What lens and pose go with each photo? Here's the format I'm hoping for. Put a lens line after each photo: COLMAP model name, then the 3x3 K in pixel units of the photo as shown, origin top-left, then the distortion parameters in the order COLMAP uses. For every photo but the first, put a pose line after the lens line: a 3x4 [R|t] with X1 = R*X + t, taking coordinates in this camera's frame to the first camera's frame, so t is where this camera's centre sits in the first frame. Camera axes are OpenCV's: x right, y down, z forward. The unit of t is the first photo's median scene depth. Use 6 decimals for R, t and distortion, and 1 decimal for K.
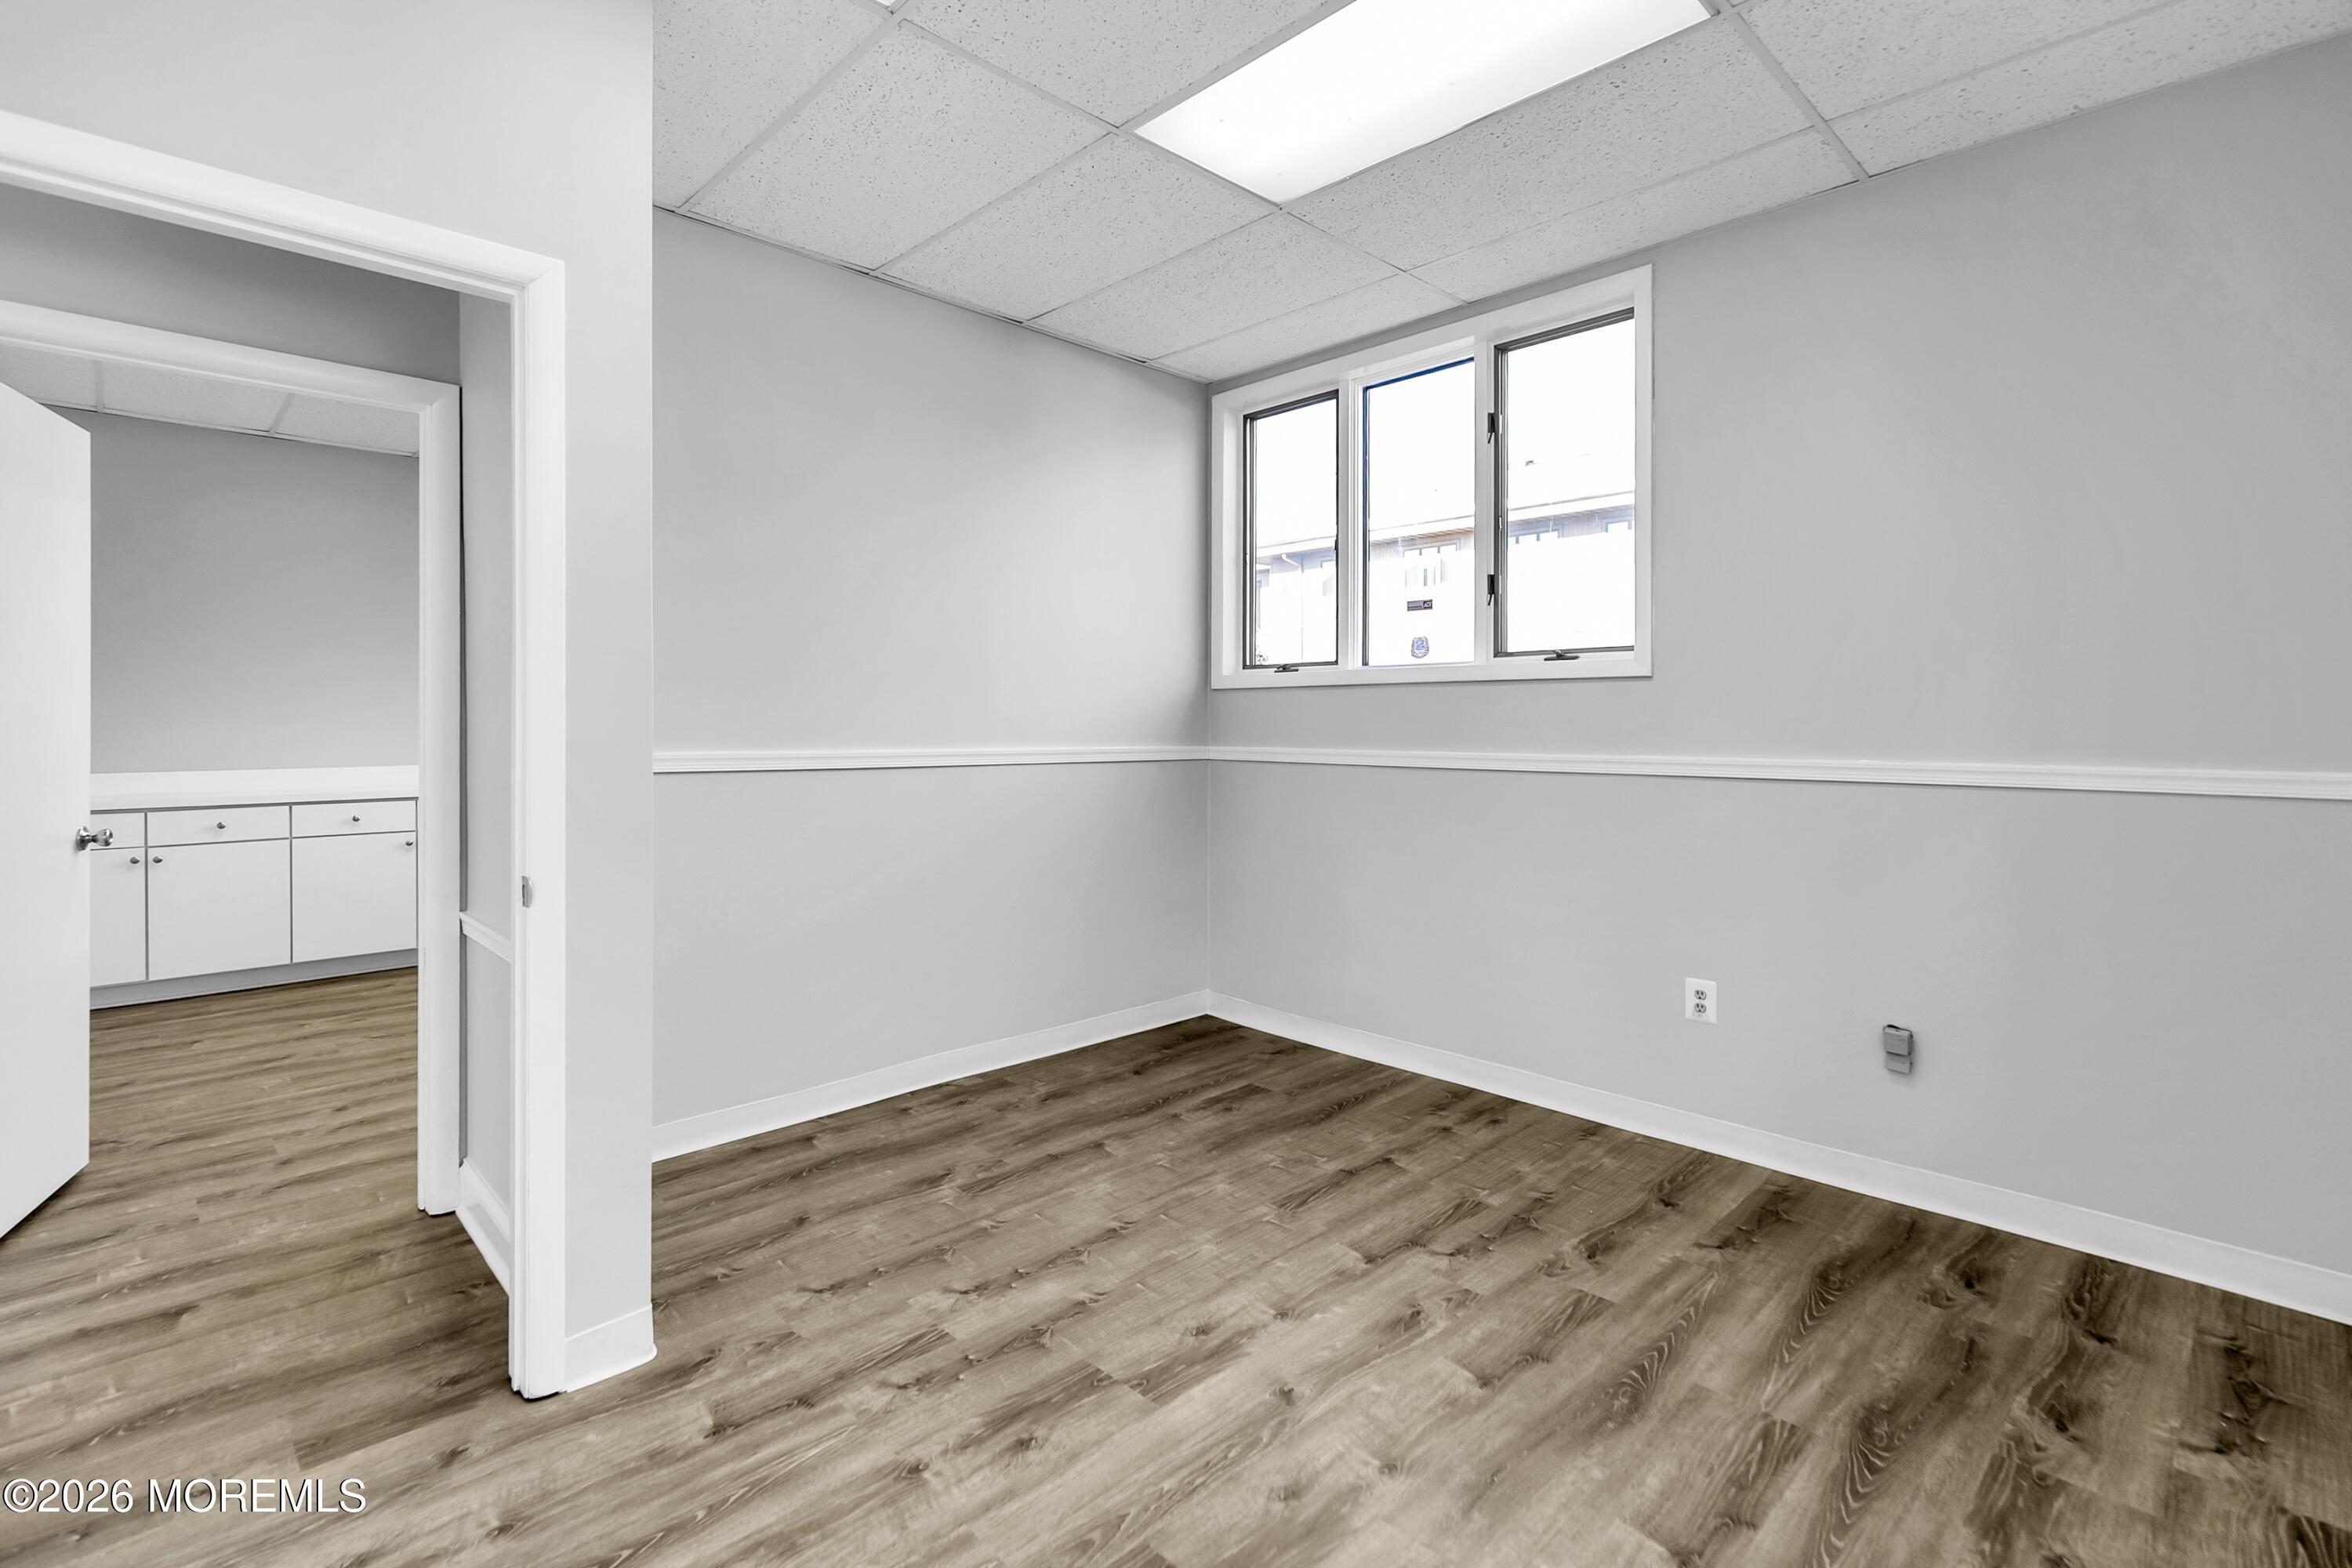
lens RADIAL K [[1086.4, 0, 1177.6], [0, 1086.4, 724.8], [0, 0, 1]] dist [0.000576, 0.000861]
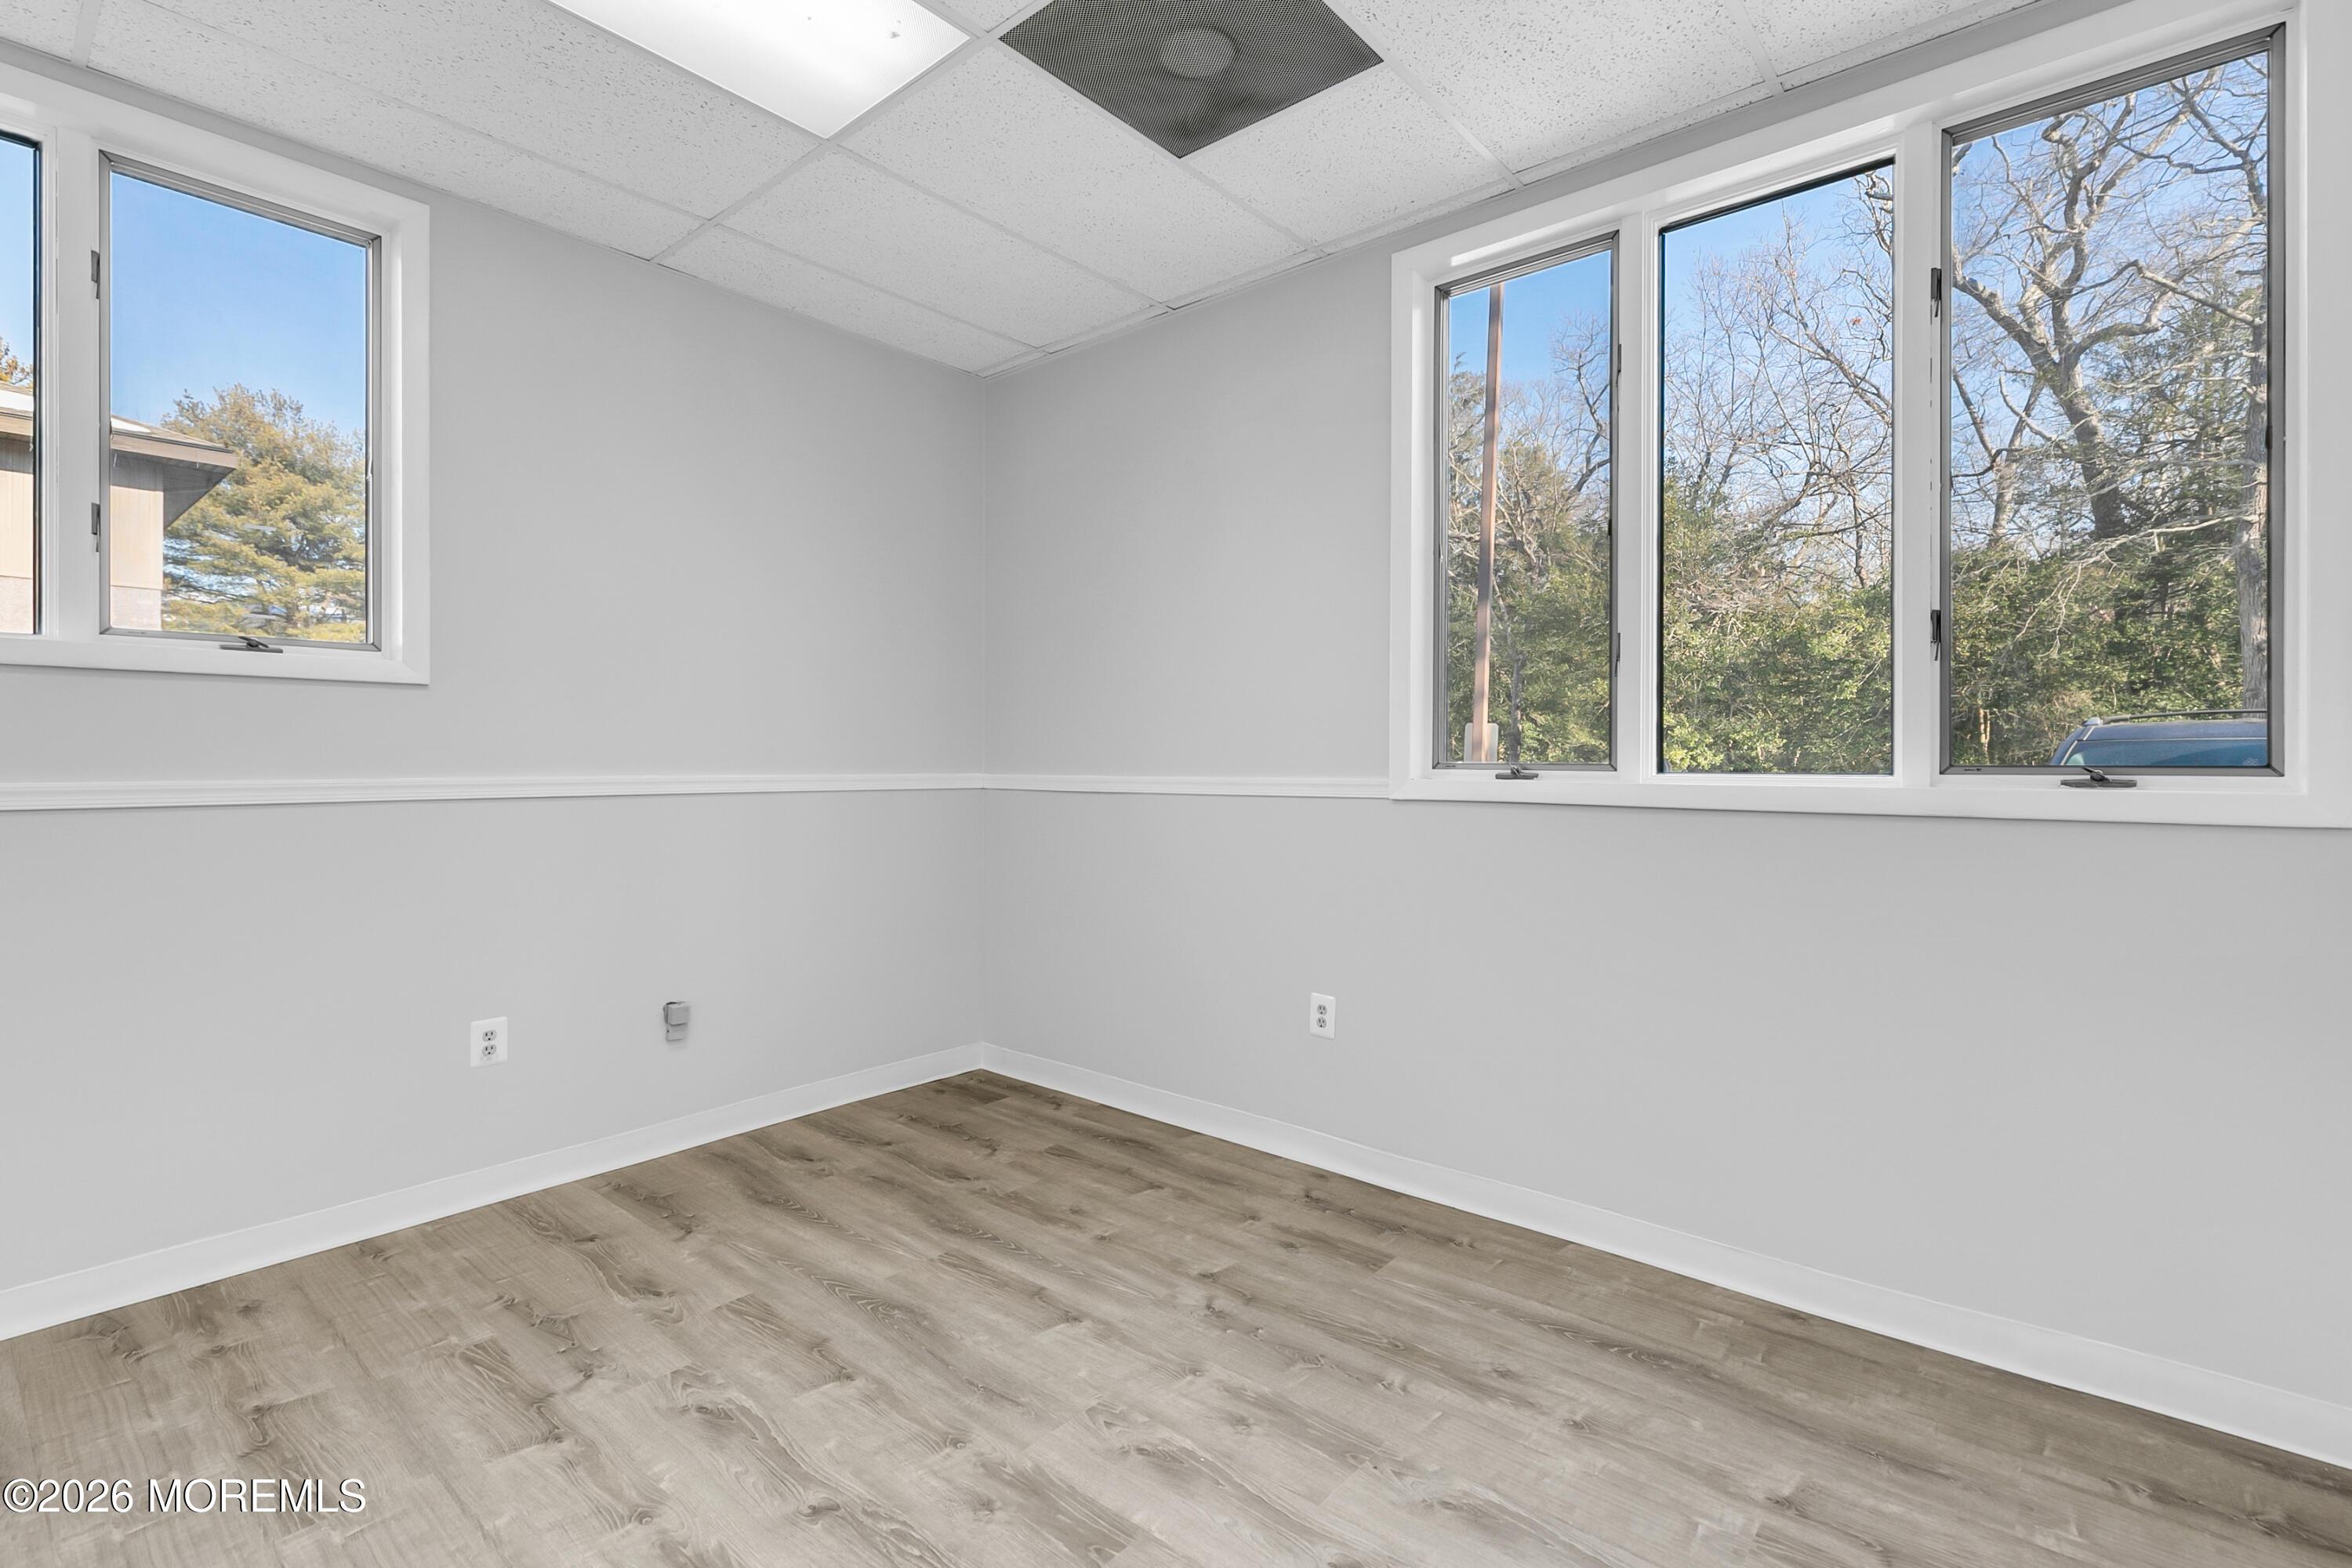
lens RADIAL K [[1072.9, 0, 1211.2], [0, 1072.9, 752.2], [0, 0, 1]] dist [0.005114, -0.001063]
pose [[-0.107408, 0.003139, 0.994210, -0.645988], [0.000986, 0.999995, -0.003050, 0.016010], [-0.994215, 0.000653, -0.107411, 0.647493]]
